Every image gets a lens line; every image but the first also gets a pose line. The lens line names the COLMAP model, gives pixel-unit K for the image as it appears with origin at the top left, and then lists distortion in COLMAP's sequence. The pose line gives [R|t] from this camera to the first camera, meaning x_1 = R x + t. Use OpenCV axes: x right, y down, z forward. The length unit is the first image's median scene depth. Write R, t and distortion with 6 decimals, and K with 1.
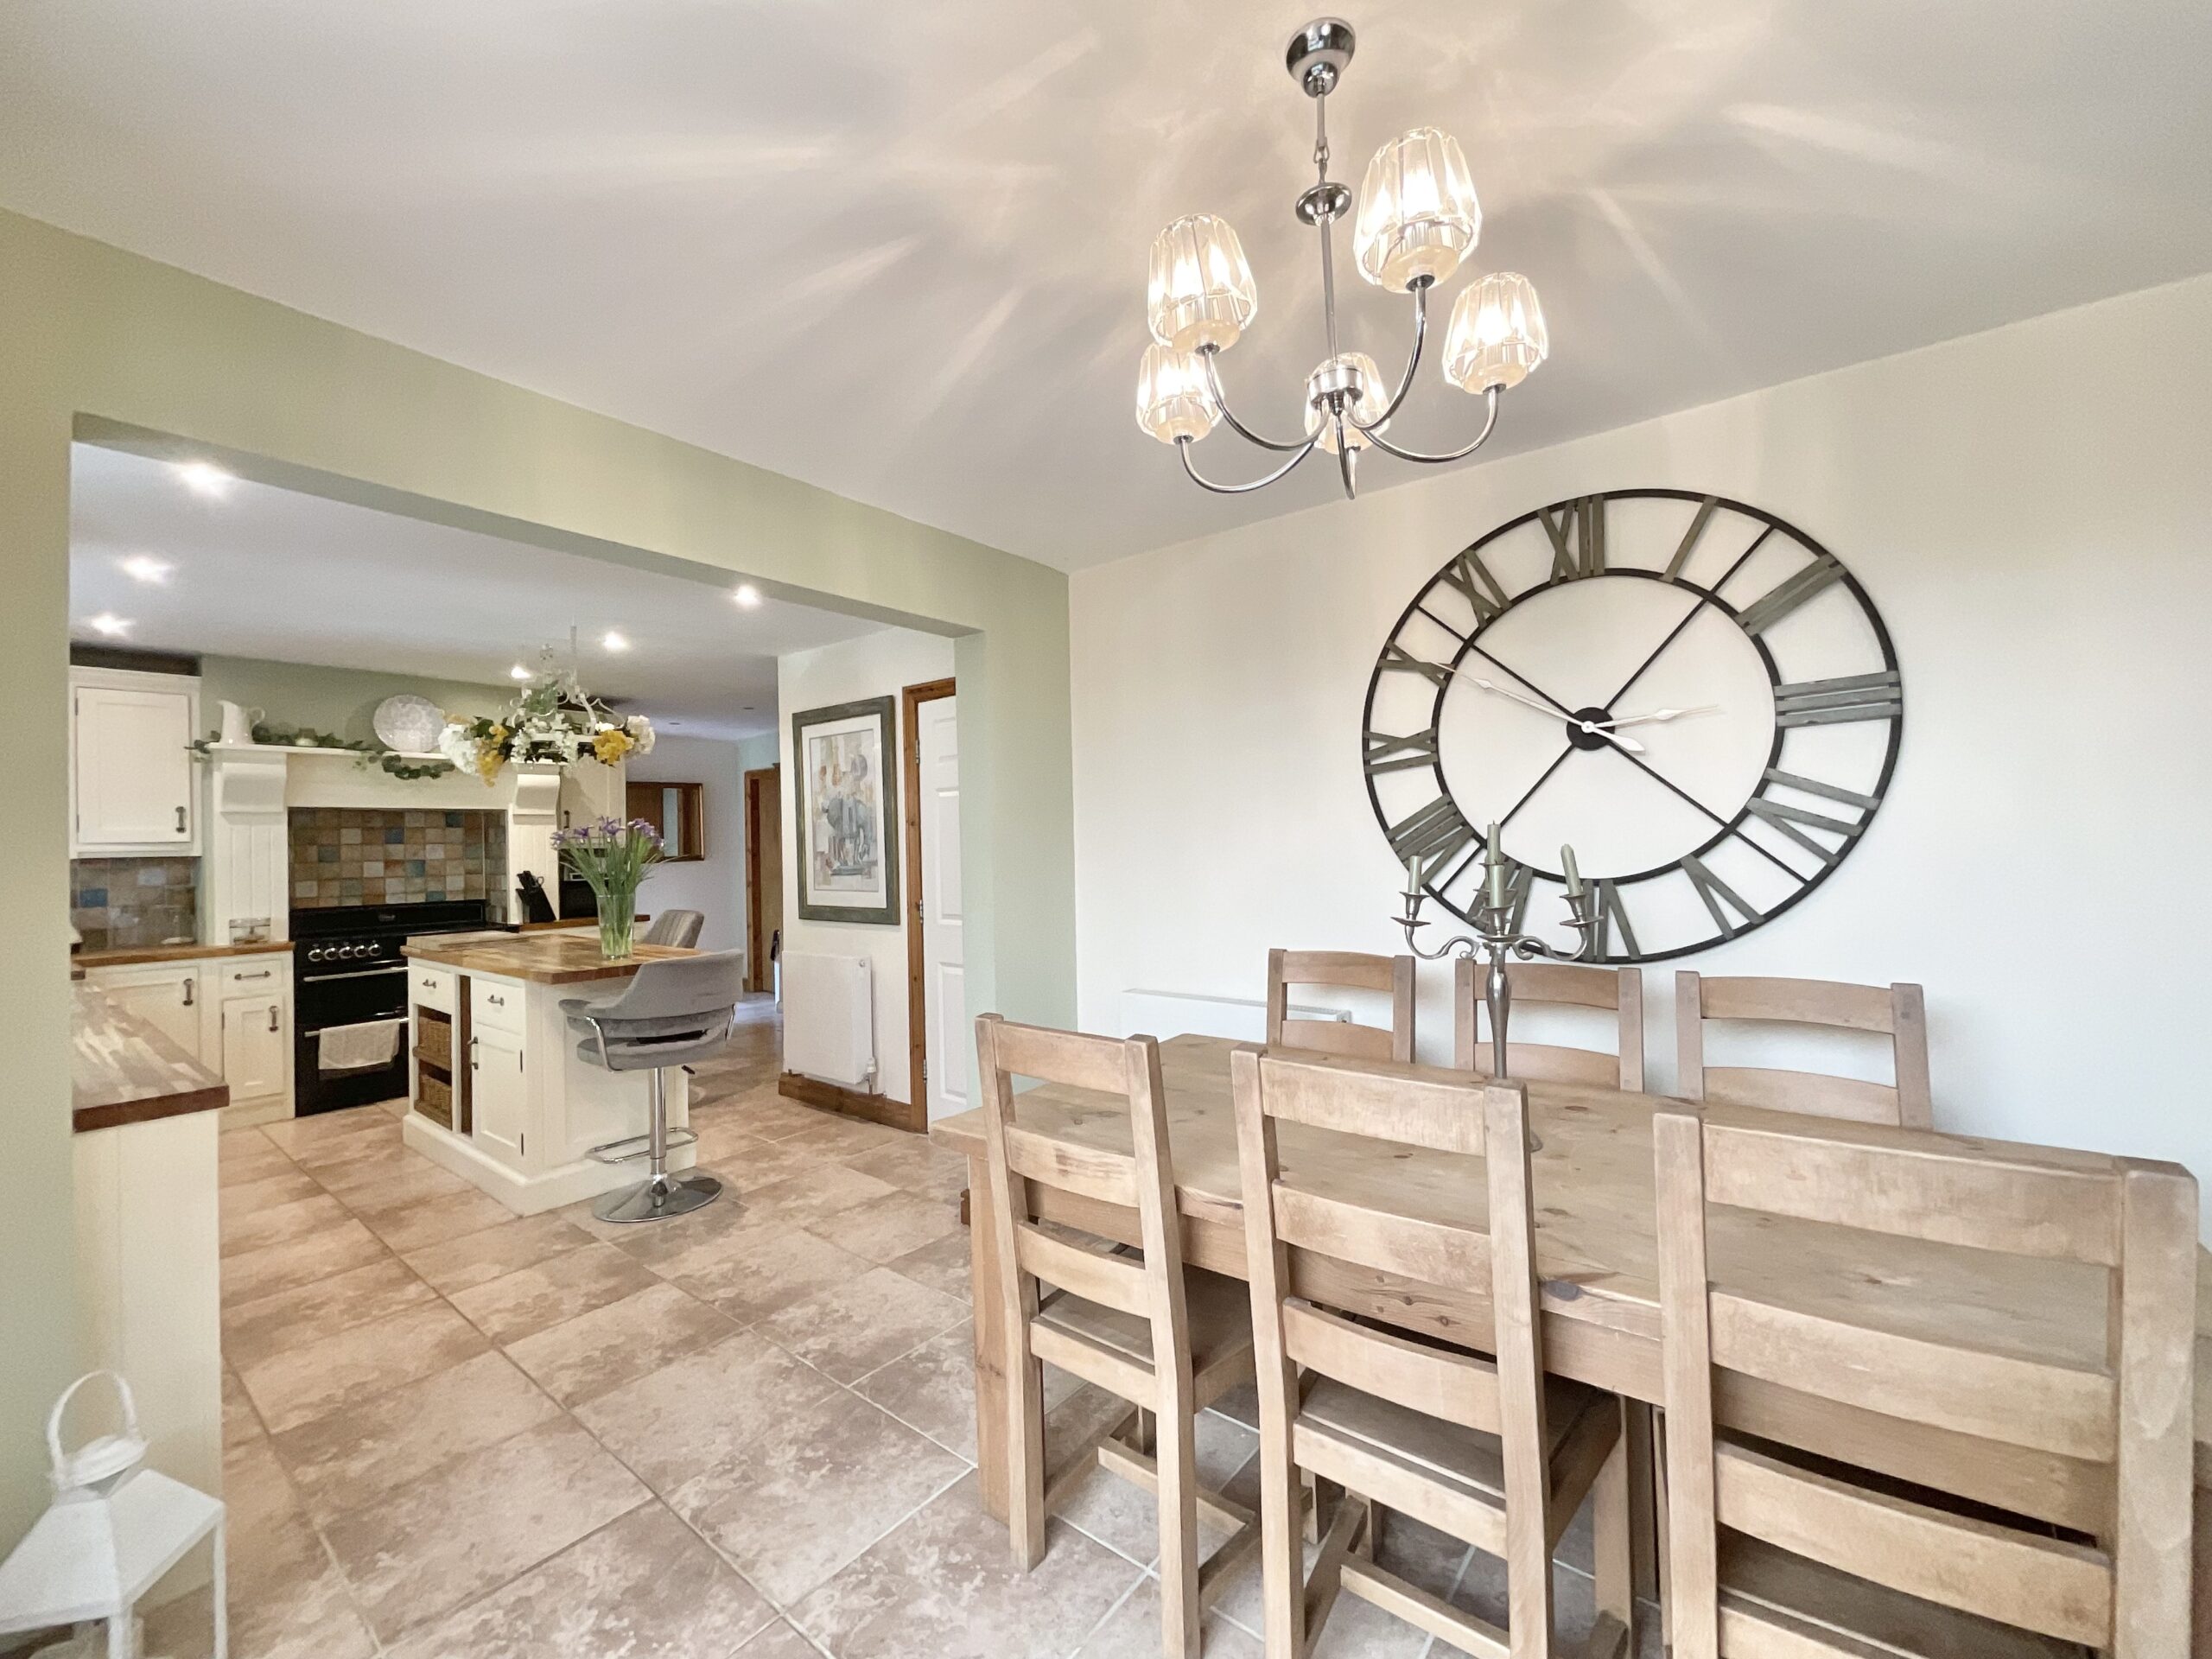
lens RADIAL K [[910.0, 0, 1112.2], [0, 910.0, 830.7], [0, 0, 1]] dist [-0.007128, 0.007034]
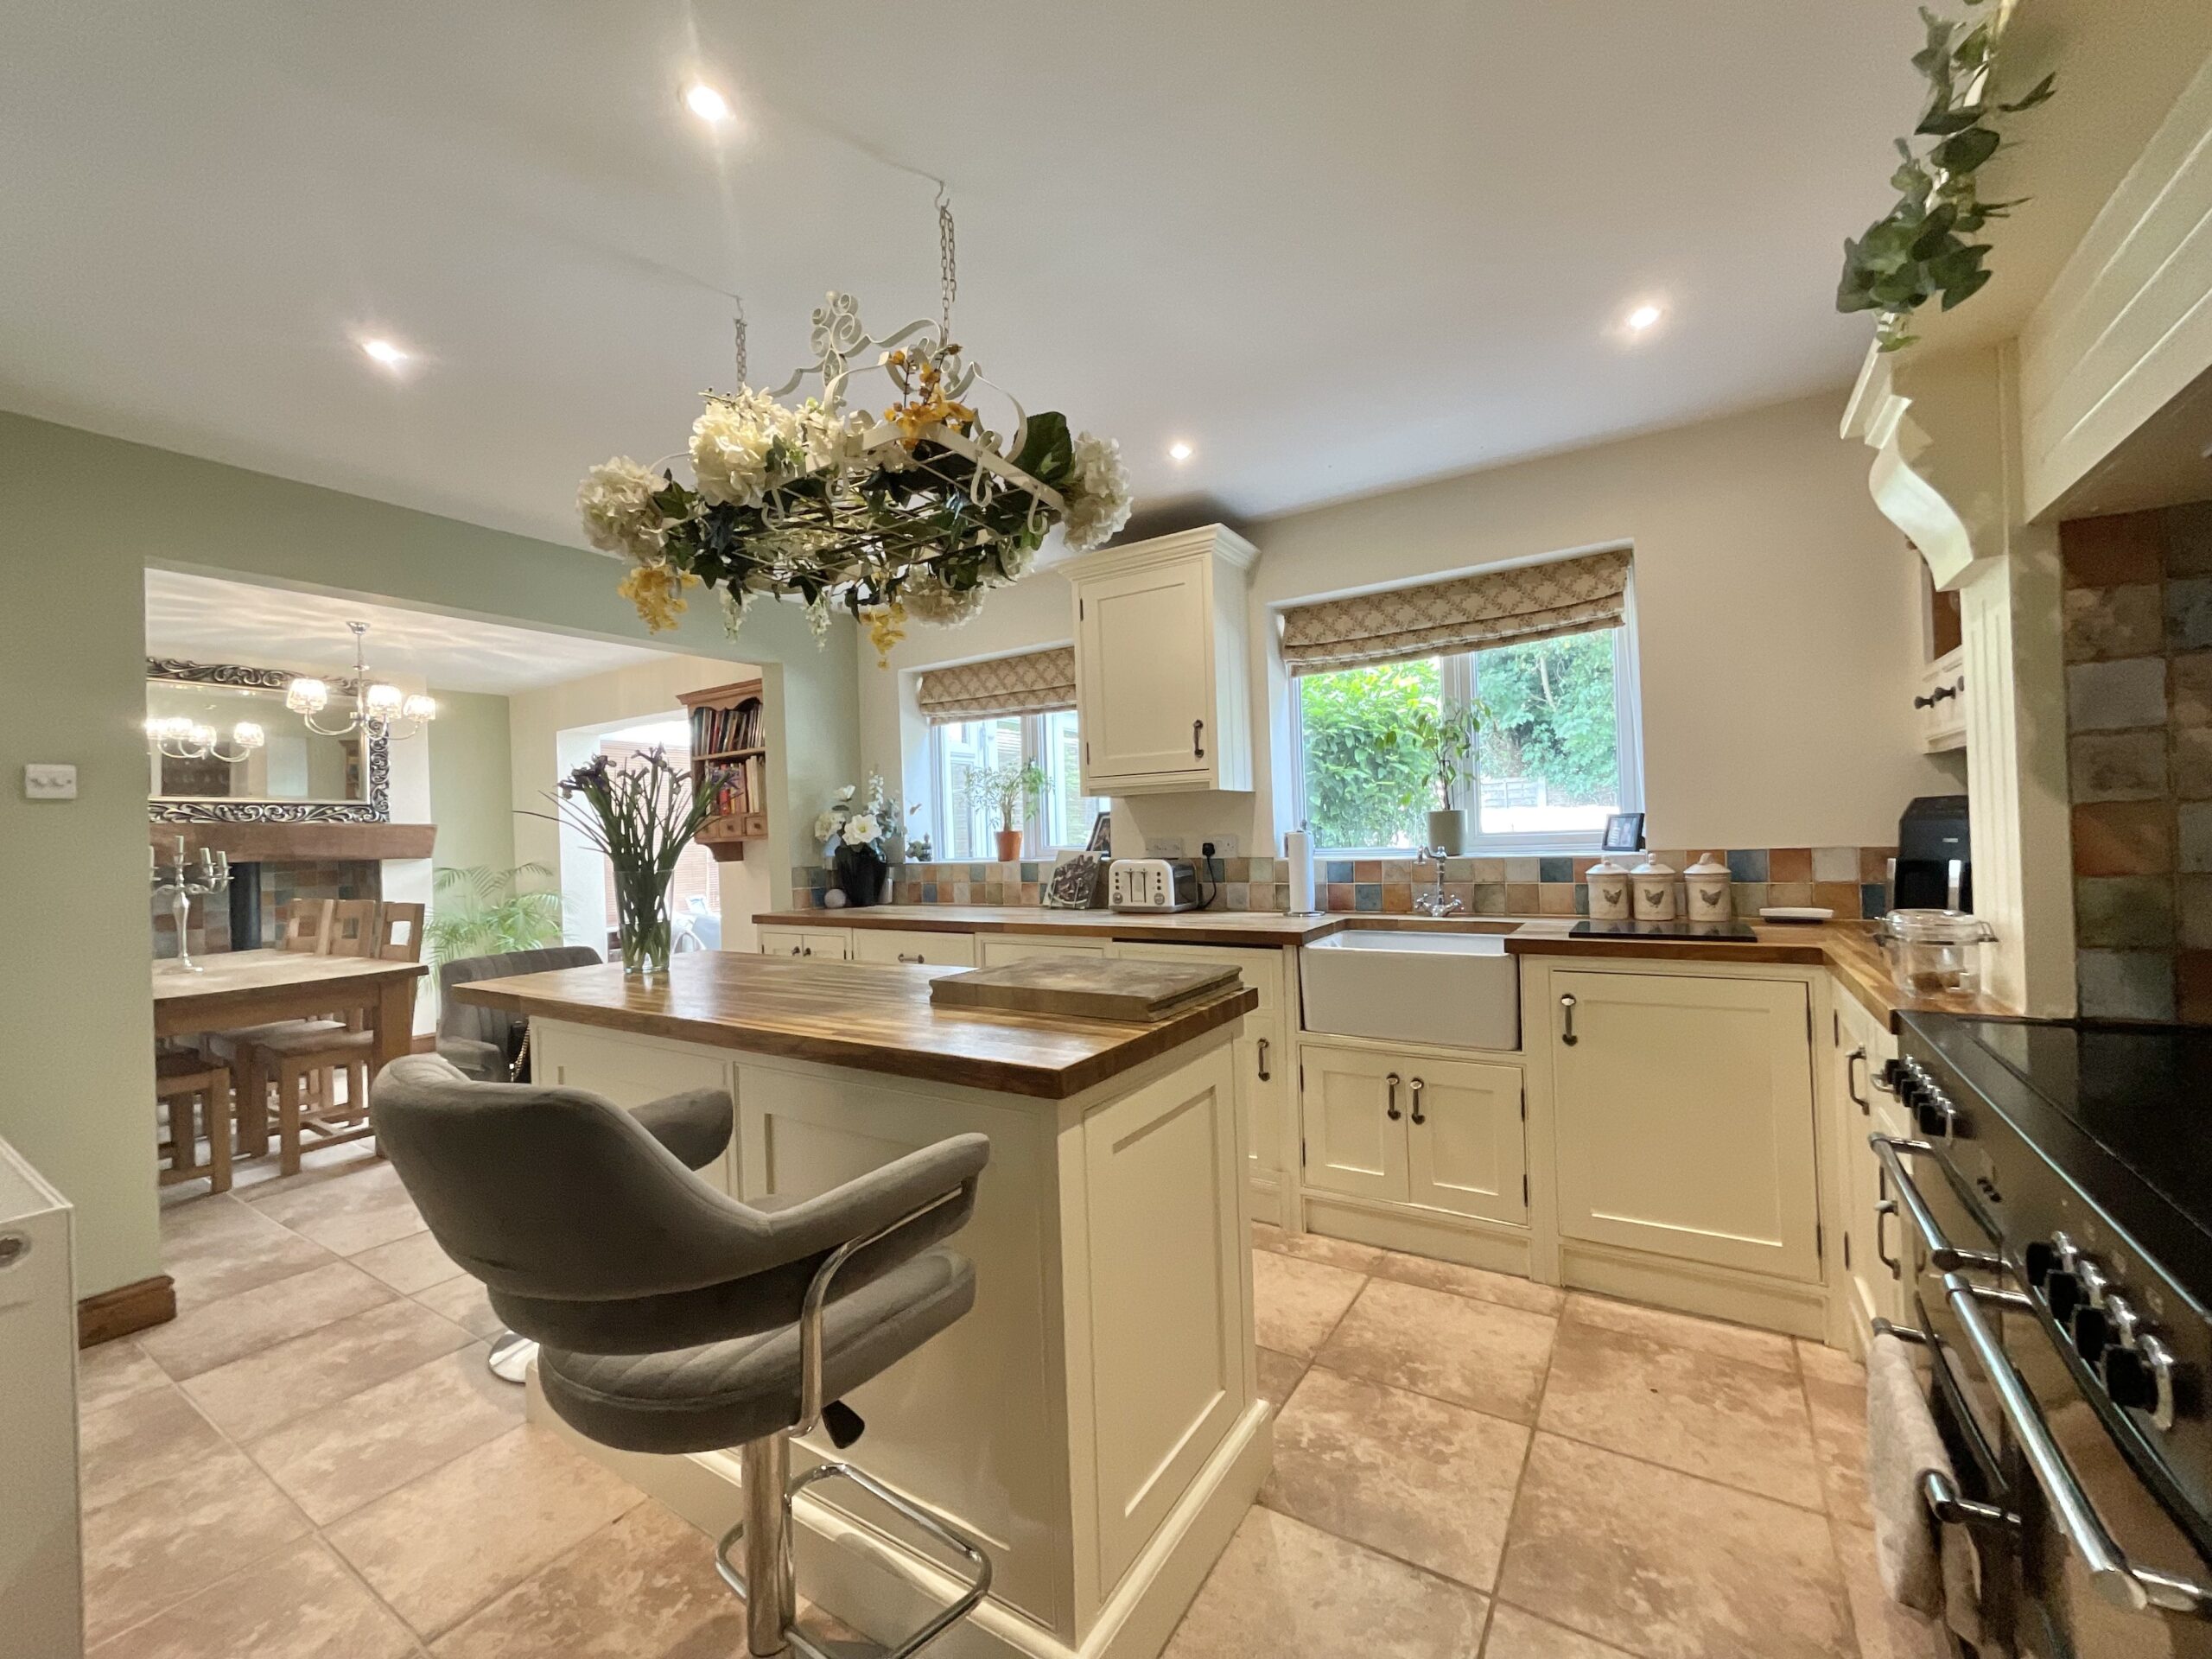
lens RADIAL K [[910.0, 0, 1112.2], [0, 910.0, 830.7], [0, 0, 1]] dist [-0.007128, 0.007034]
pose [[-0.993433, 0.057156, -0.099114, -0.621335], [0.058561, 0.998220, -0.011324, 0.052379], [0.098290, -0.017054, -0.995012, 1.276632]]
